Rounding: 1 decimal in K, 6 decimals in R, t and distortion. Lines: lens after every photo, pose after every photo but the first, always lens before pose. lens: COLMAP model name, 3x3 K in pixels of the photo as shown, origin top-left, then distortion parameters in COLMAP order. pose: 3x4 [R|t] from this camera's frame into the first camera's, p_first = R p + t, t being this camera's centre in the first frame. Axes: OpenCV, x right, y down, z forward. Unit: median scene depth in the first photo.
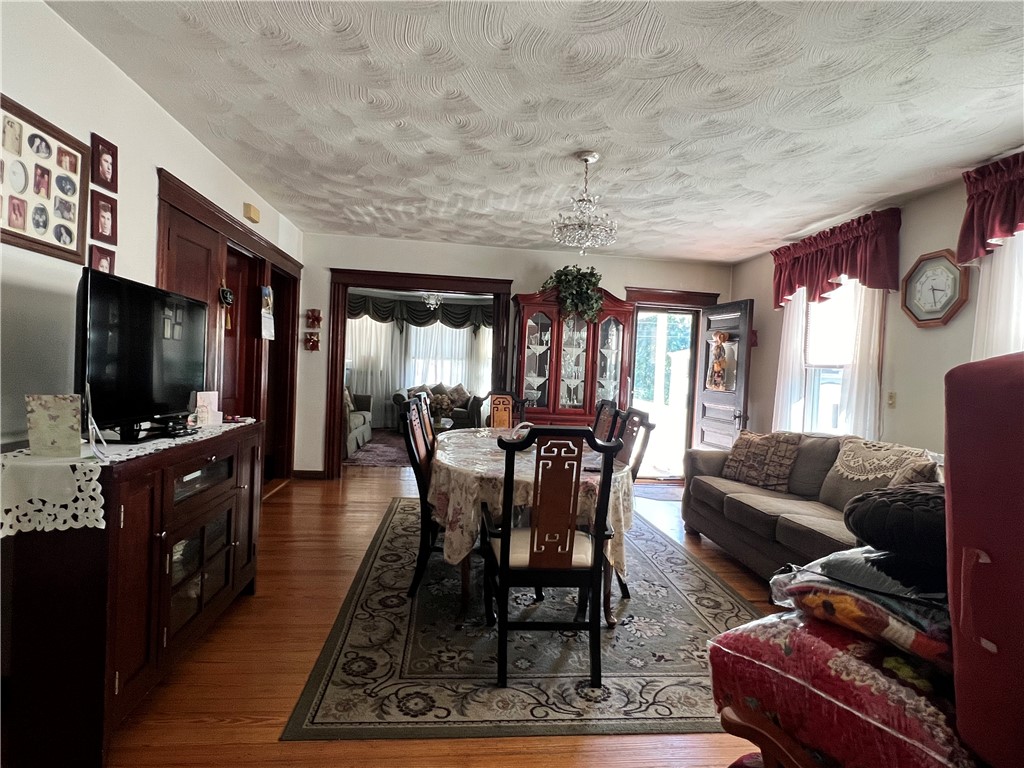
lens RADIAL K [[542.4, 0, 512.0], [0, 542.4, 386.0], [0, 0, 1]] dist [-0.002549, -0.000401]
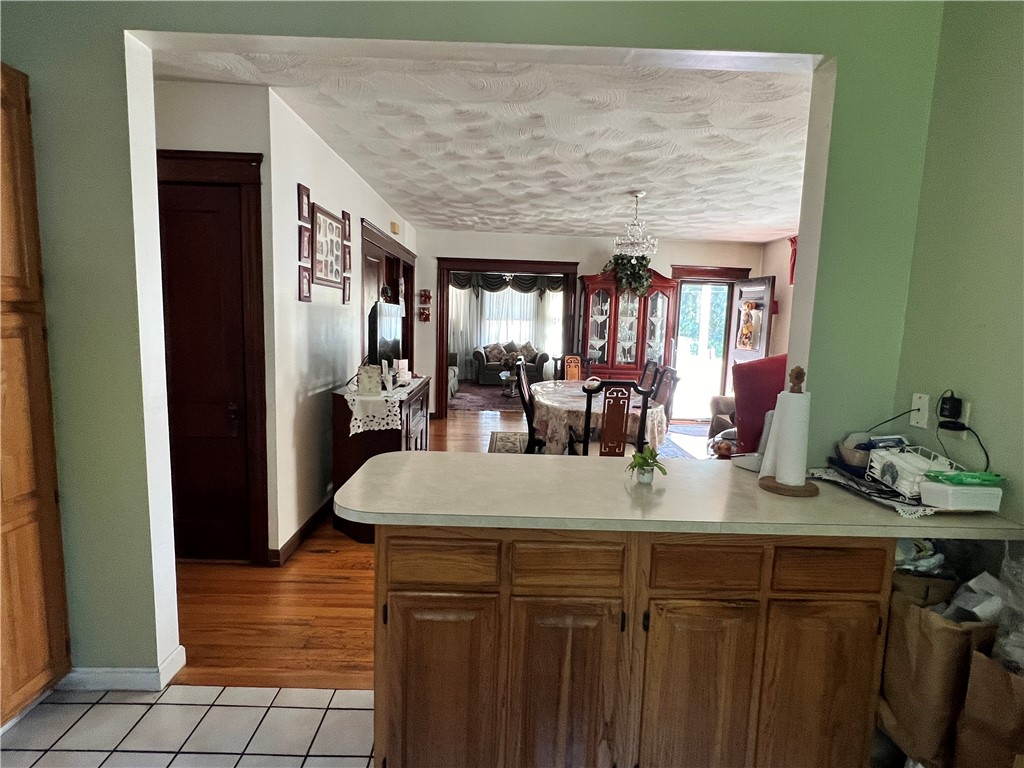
lens RADIAL K [[542.4, 0, 514.0], [0, 542.4, 387.0], [0, 0, 1]] dist [-0.002549, -0.000401]
pose [[0.995342, -0.001851, -0.096393, -0.033150], [0.010709, 0.995751, 0.091466, -0.029308], [0.095814, -0.092072, 0.991132, -0.335259]]
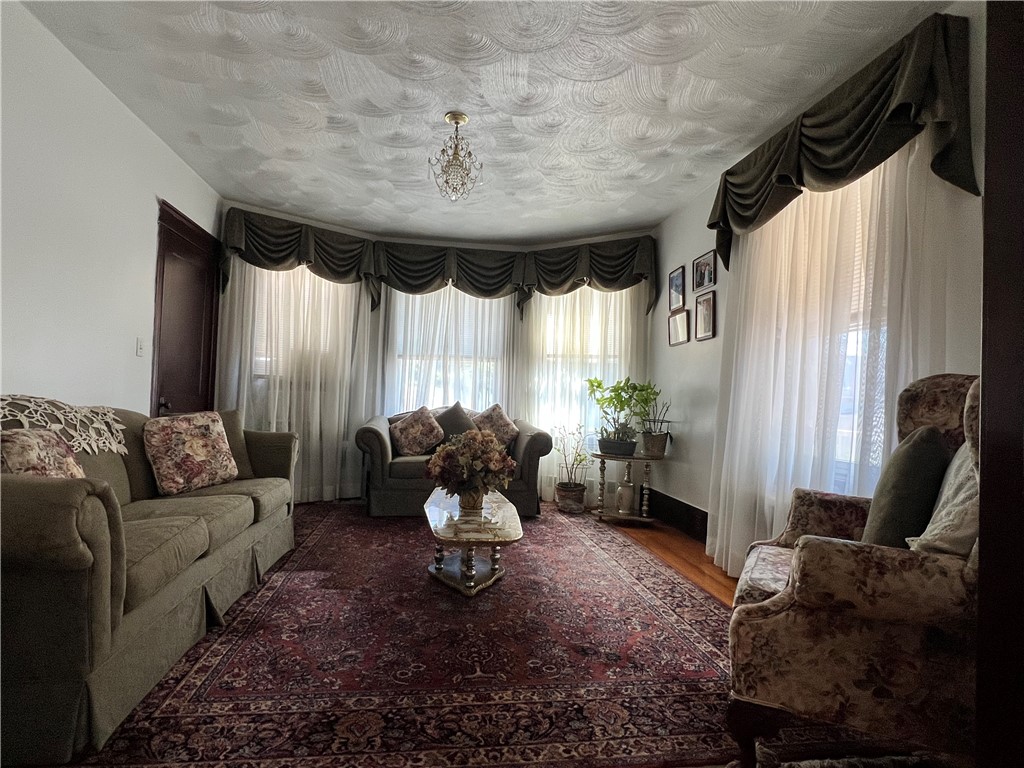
lens RADIAL K [[542.4, 0, 510.7], [0, 542.4, 385.3], [0, 0, 1]] dist [-0.002549, -0.000401]
pose [[0.999518, -0.012989, 0.028213, -0.205256], [0.014560, 0.998312, -0.056215, 0.011564], [-0.027435, 0.056599, 0.998020, 1.079917]]
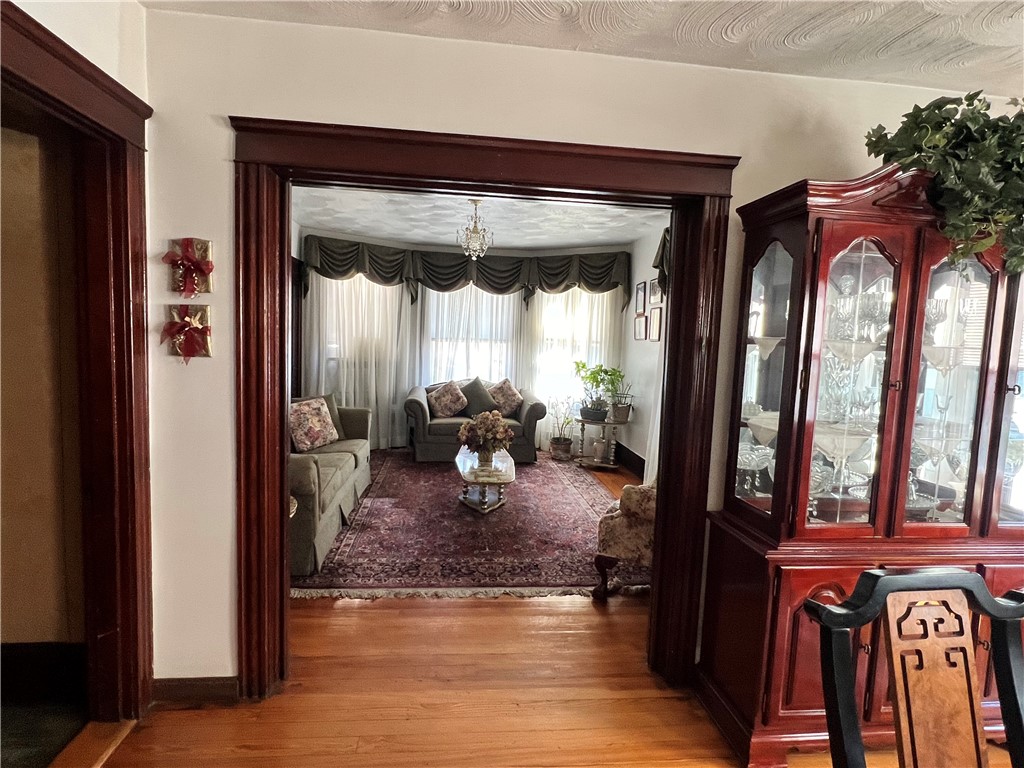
lens RADIAL K [[542.4, 0, 515.3], [0, 542.4, 383.7], [0, 0, 1]] dist [-0.002549, -0.000401]
pose [[0.999975, -0.006476, -0.002728, -0.177723], [0.006621, 0.998350, 0.057041, -0.076846], [0.002354, -0.057058, 0.998368, 0.743450]]
